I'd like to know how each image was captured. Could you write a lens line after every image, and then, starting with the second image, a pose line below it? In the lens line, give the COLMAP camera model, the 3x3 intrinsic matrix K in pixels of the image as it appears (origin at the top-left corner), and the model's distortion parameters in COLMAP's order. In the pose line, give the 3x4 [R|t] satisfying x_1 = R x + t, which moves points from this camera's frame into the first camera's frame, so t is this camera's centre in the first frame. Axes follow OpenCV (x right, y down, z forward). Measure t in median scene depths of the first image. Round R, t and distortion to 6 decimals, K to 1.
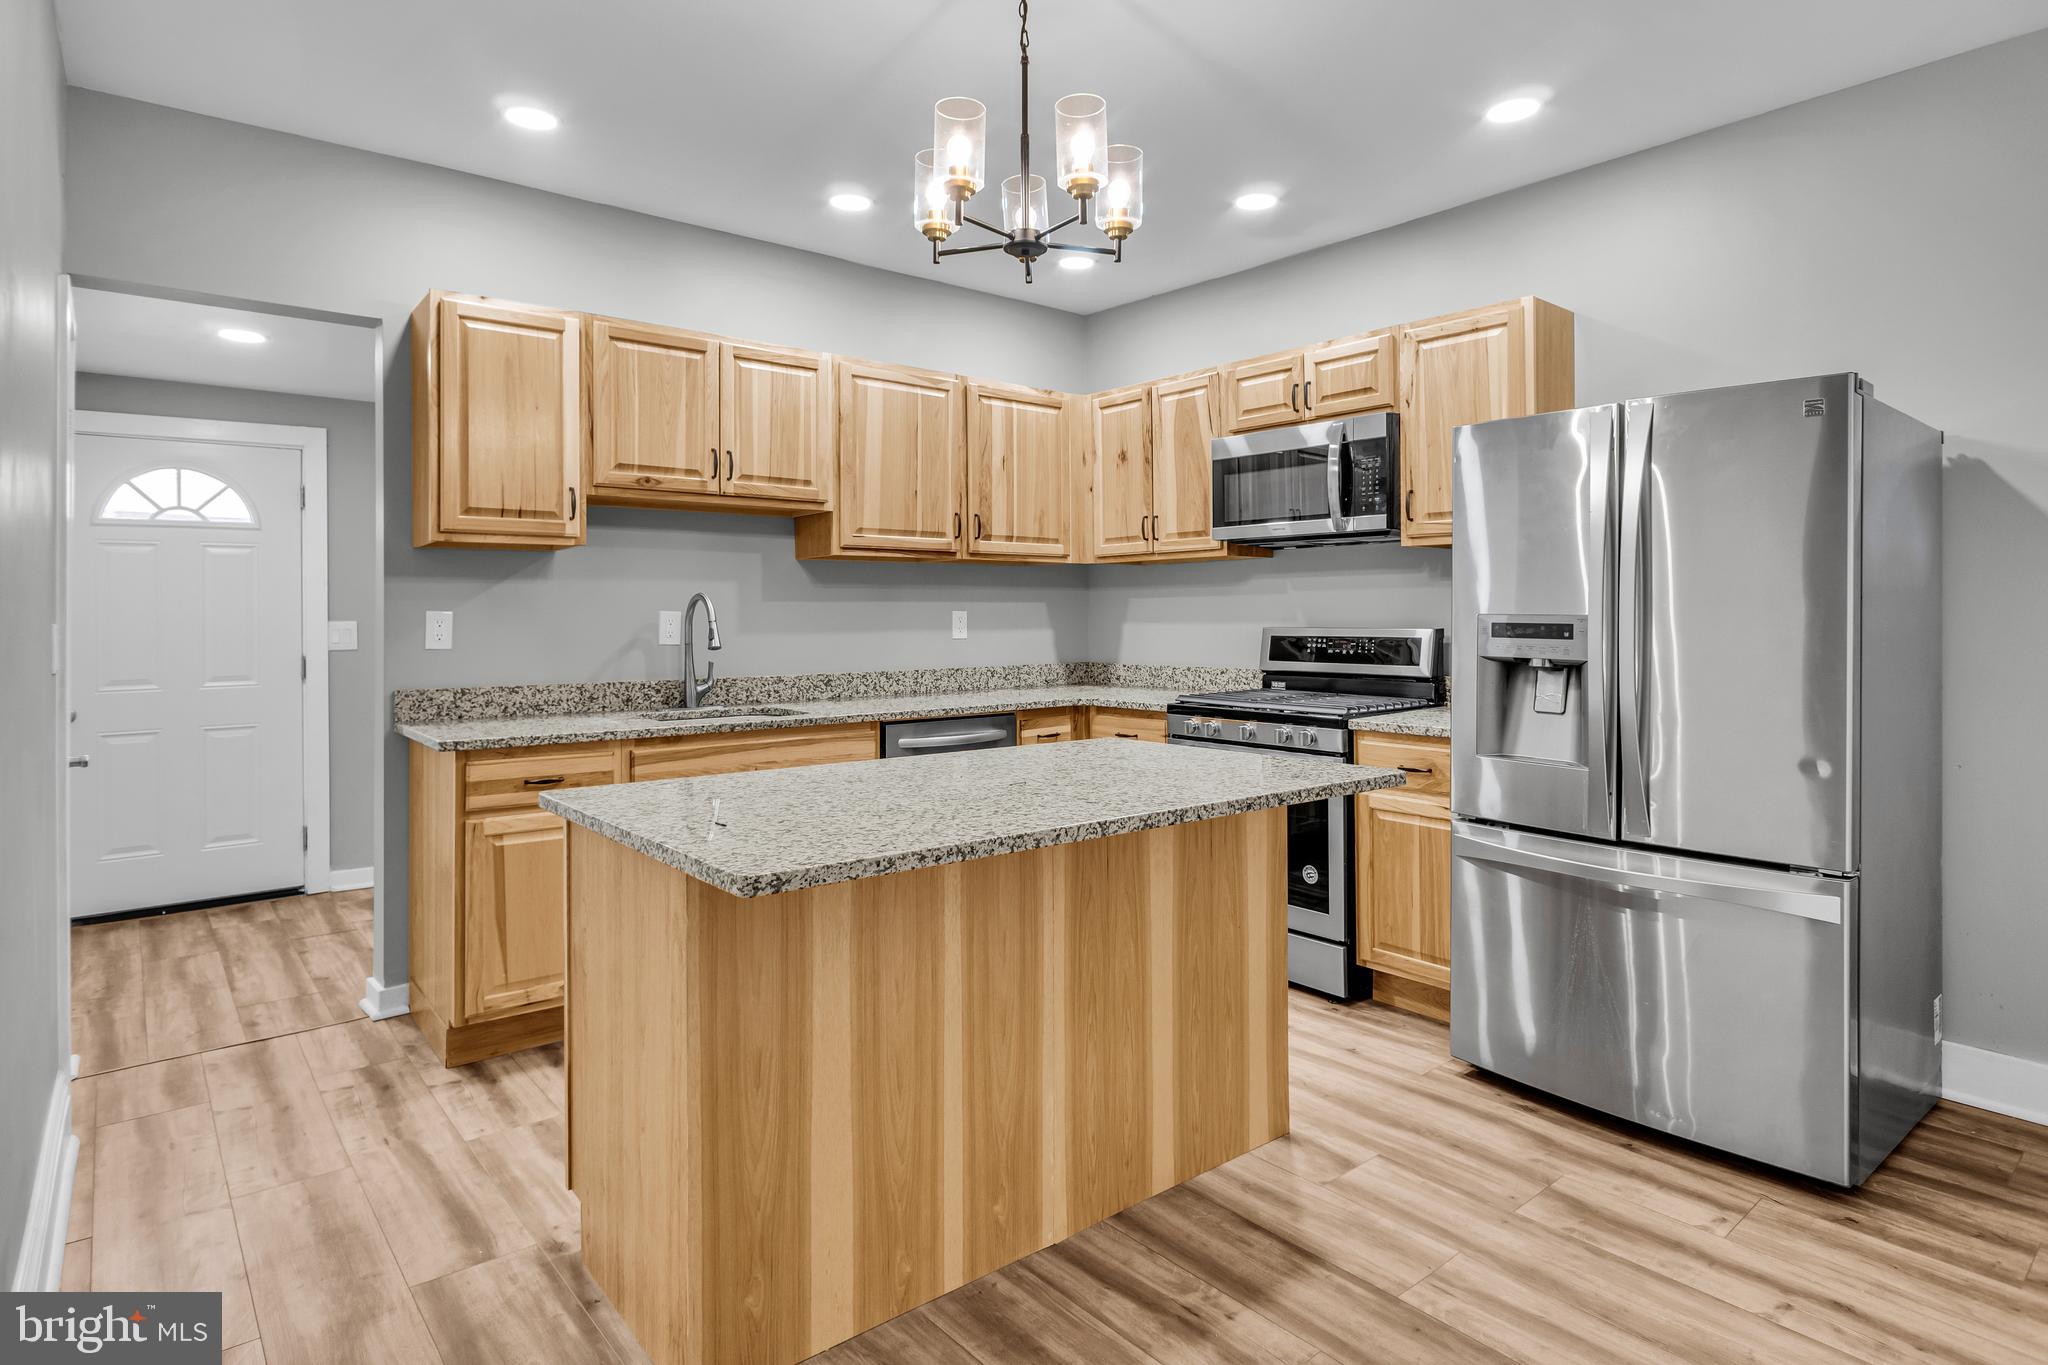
lens RADIAL K [[1092.0, 0, 1070.6], [0, 1092.0, 615.8], [0, 0, 1]] dist [-0.004079, -0.000452]
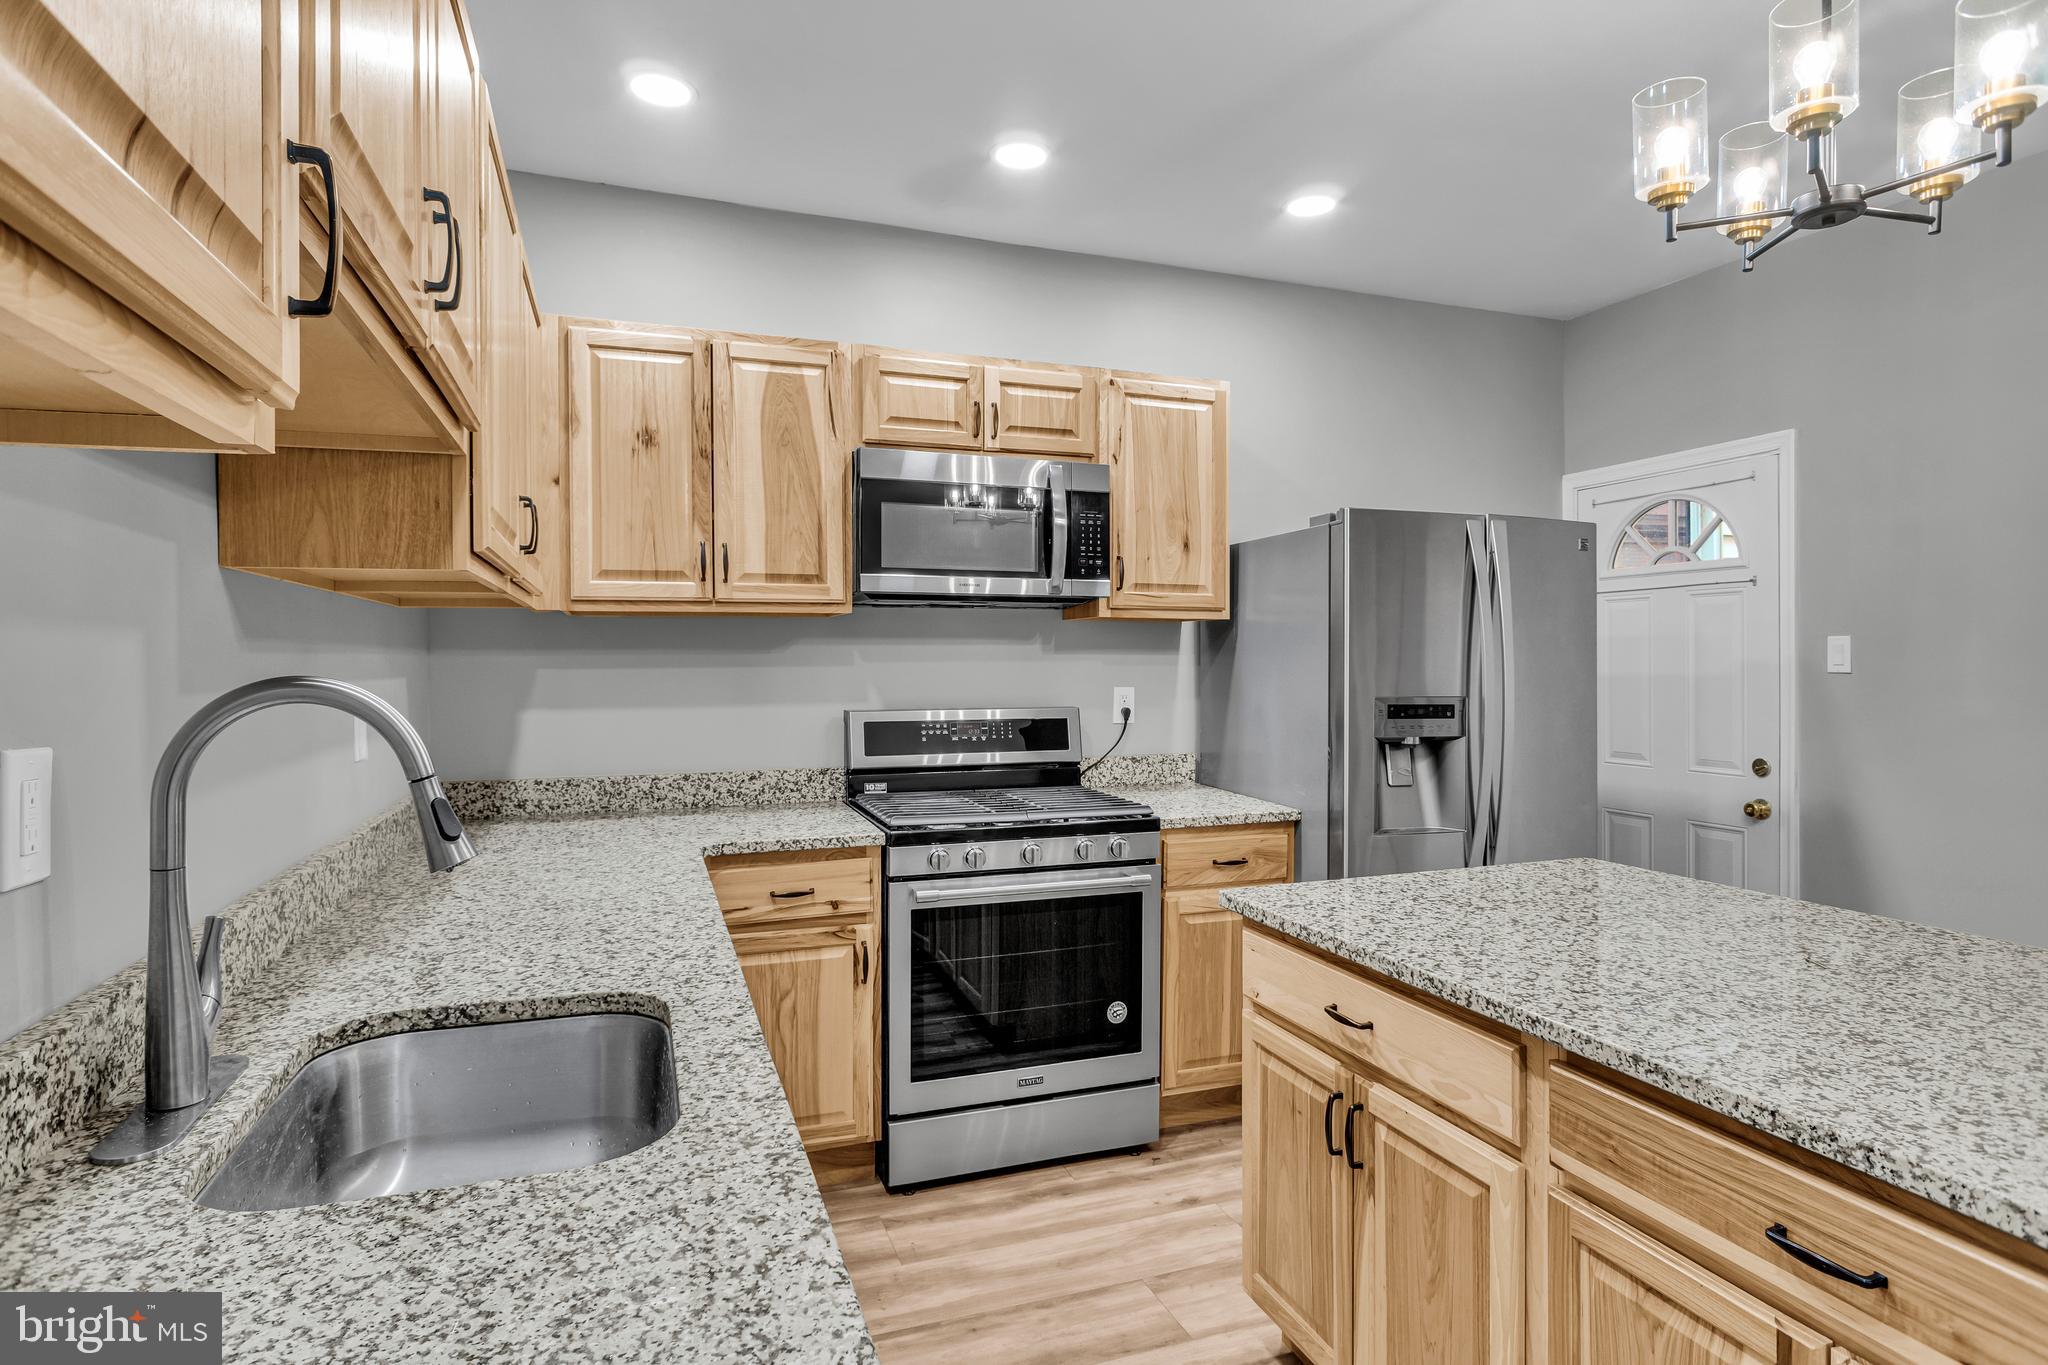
lens RADIAL K [[1092.0, 0, 1025.9], [0, 1092.0, 671.1], [0, 0, 1]] dist [-0.004079, -0.000452]
pose [[0.372558, -0.004670, 0.927997, -0.519166], [0.000727, 0.999989, 0.004740, -0.022536], [-0.928009, -0.001092, 0.372557, 0.687306]]
